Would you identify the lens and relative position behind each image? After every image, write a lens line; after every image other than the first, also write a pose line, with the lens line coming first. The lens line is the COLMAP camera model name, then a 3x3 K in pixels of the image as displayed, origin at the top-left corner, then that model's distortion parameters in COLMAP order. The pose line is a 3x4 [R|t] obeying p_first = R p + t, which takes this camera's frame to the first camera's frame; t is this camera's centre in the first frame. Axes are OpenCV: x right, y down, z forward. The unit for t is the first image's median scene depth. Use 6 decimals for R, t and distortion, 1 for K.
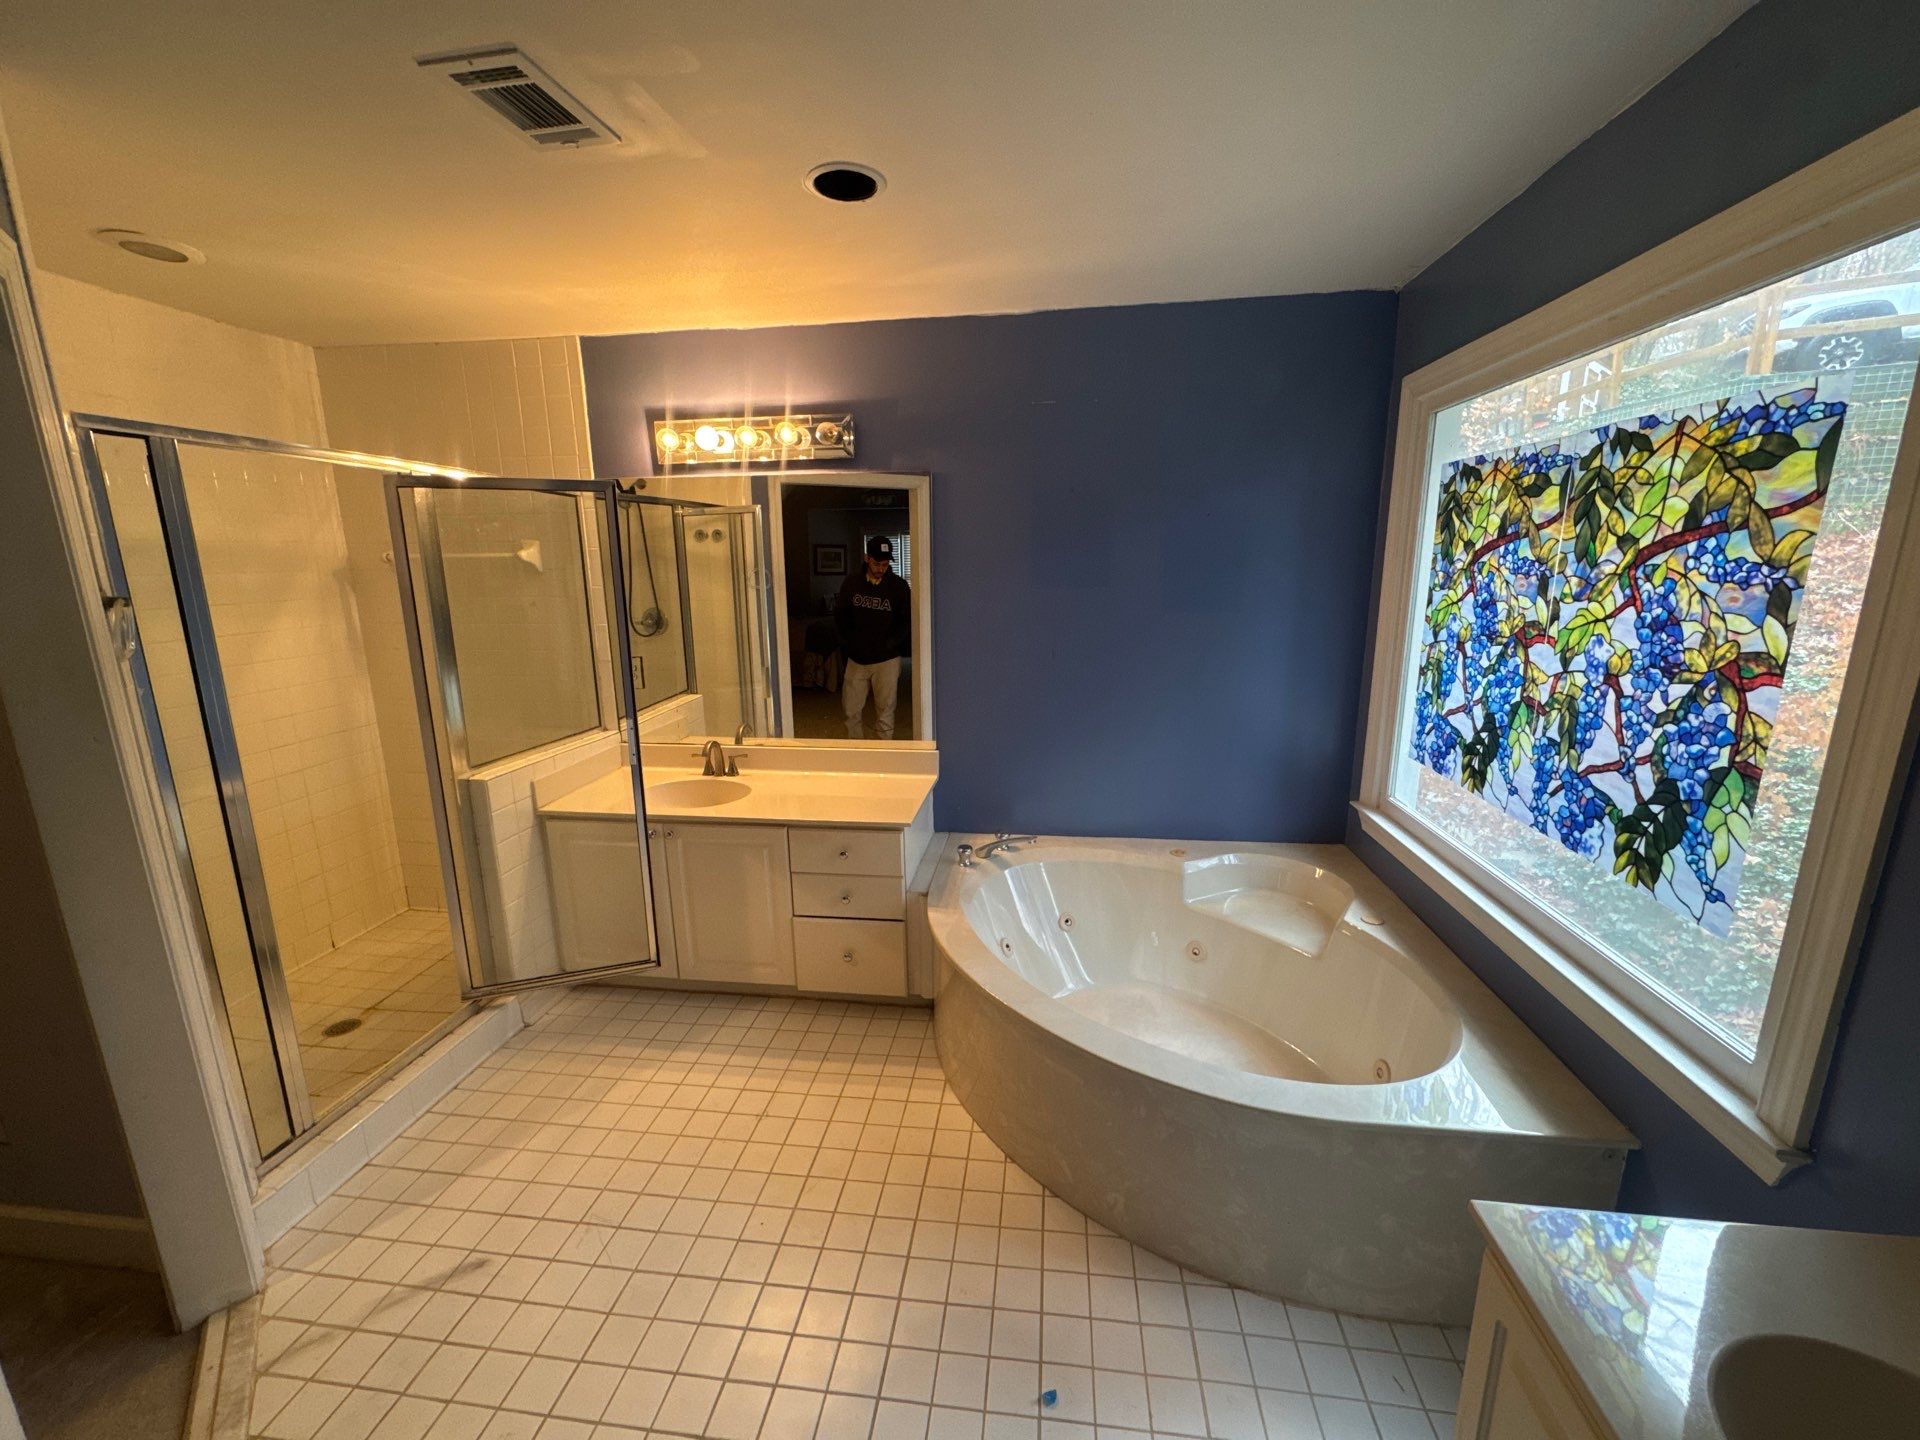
lens RADIAL K [[760.0, 0, 955.3], [0, 760.0, 719.8], [0, 0, 1]] dist [-0.007441, 0.001124]
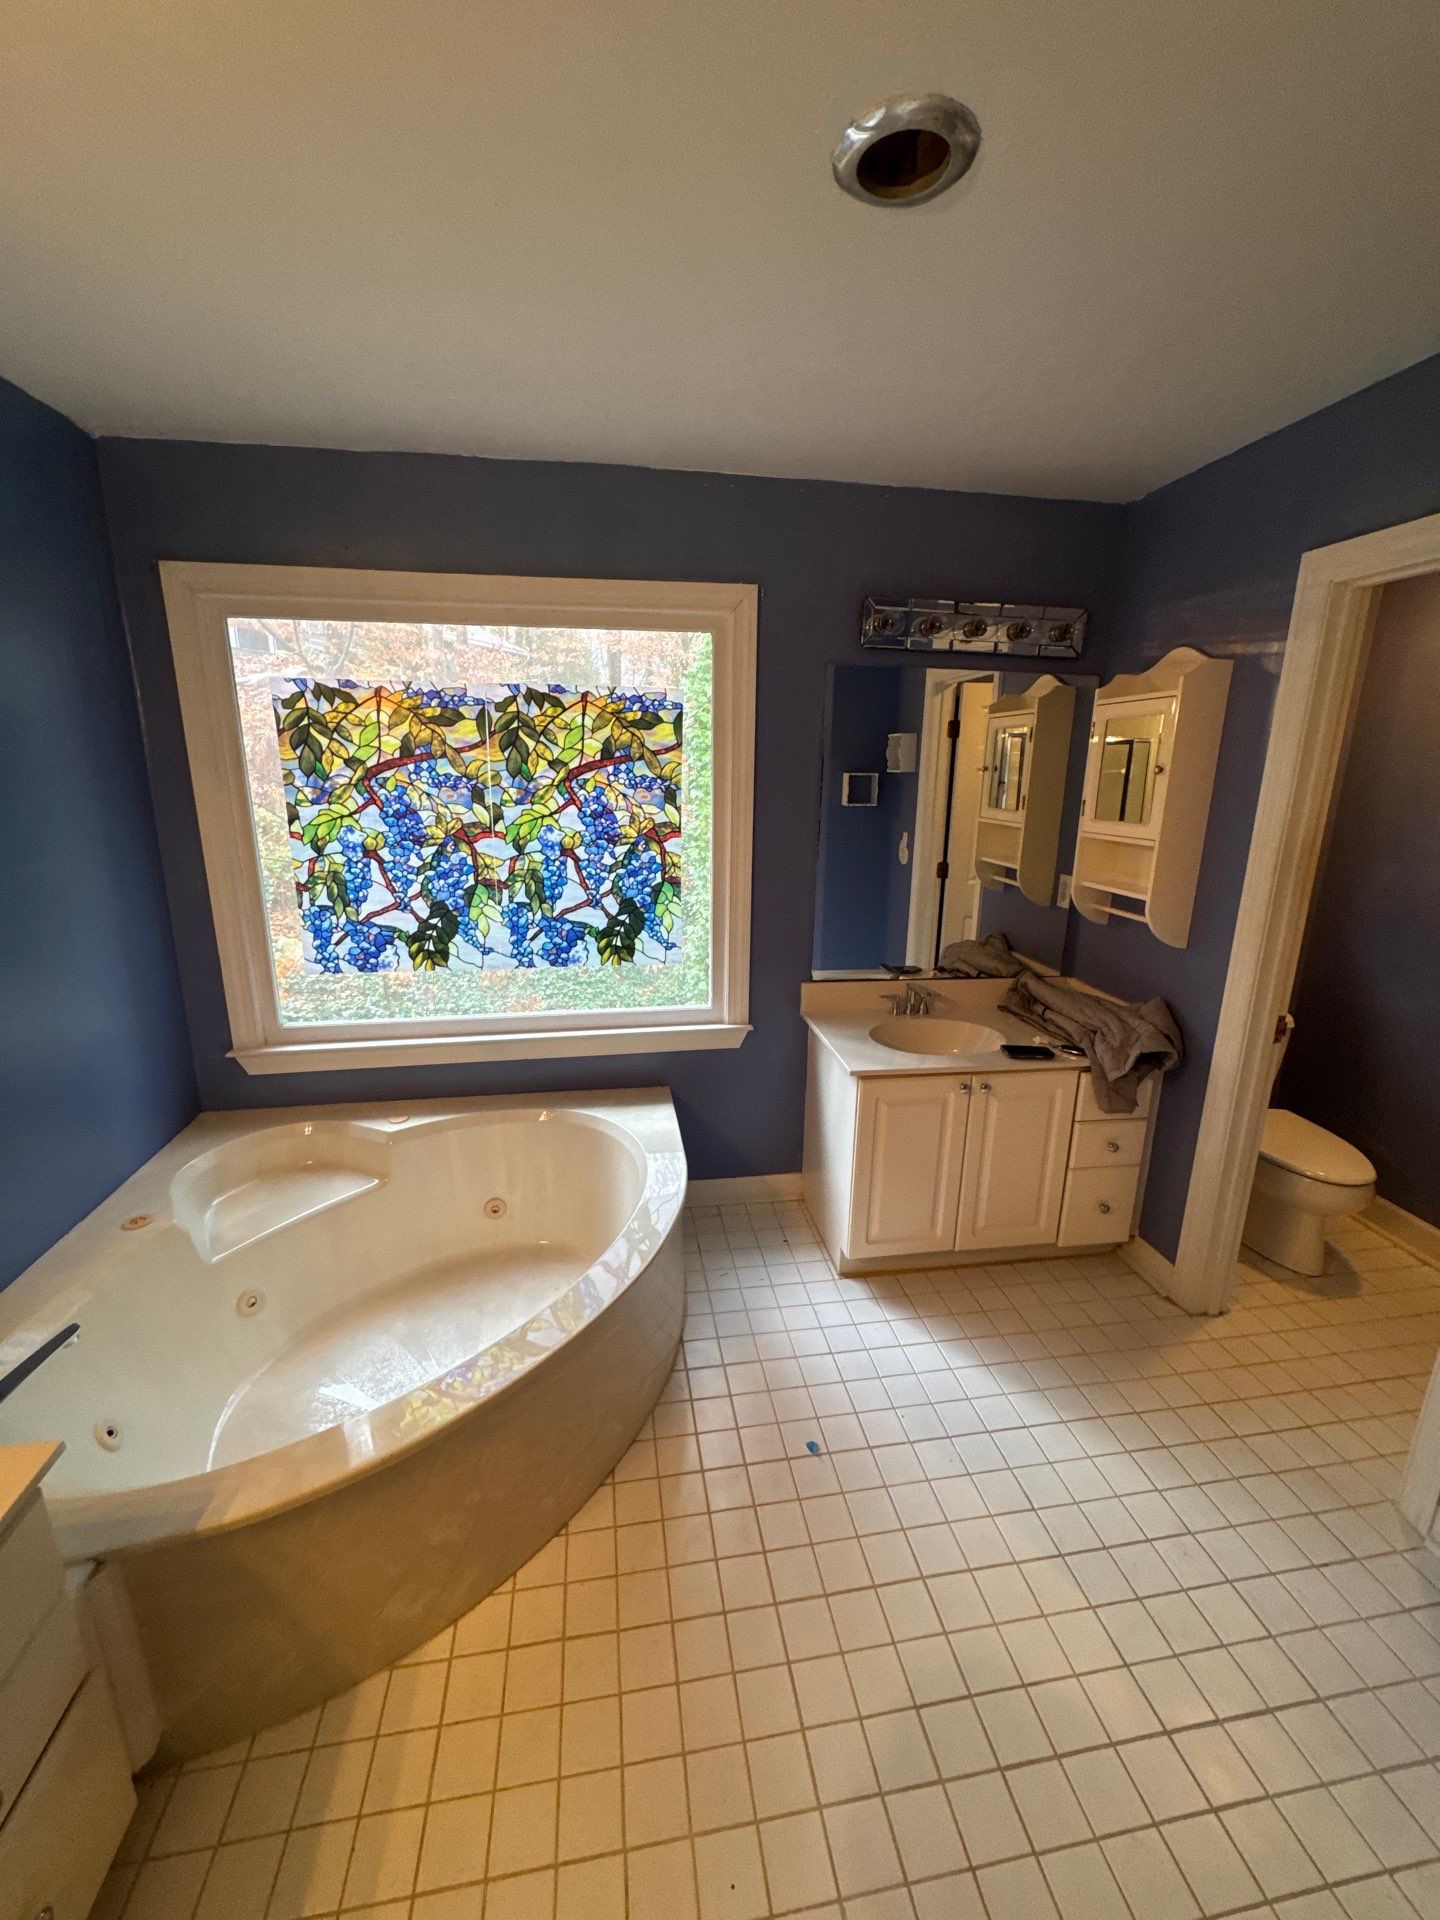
lens RADIAL K [[760.0, 0, 719.9], [0, 760.0, 958.4], [0, 0, 1]] dist [-0.007441, 0.001124]
pose [[-0.282419, -0.232772, 0.930622, -0.635727], [0.194134, 0.936173, 0.293075, -0.210415], [-0.939442, 0.263436, -0.219204, 0.936620]]
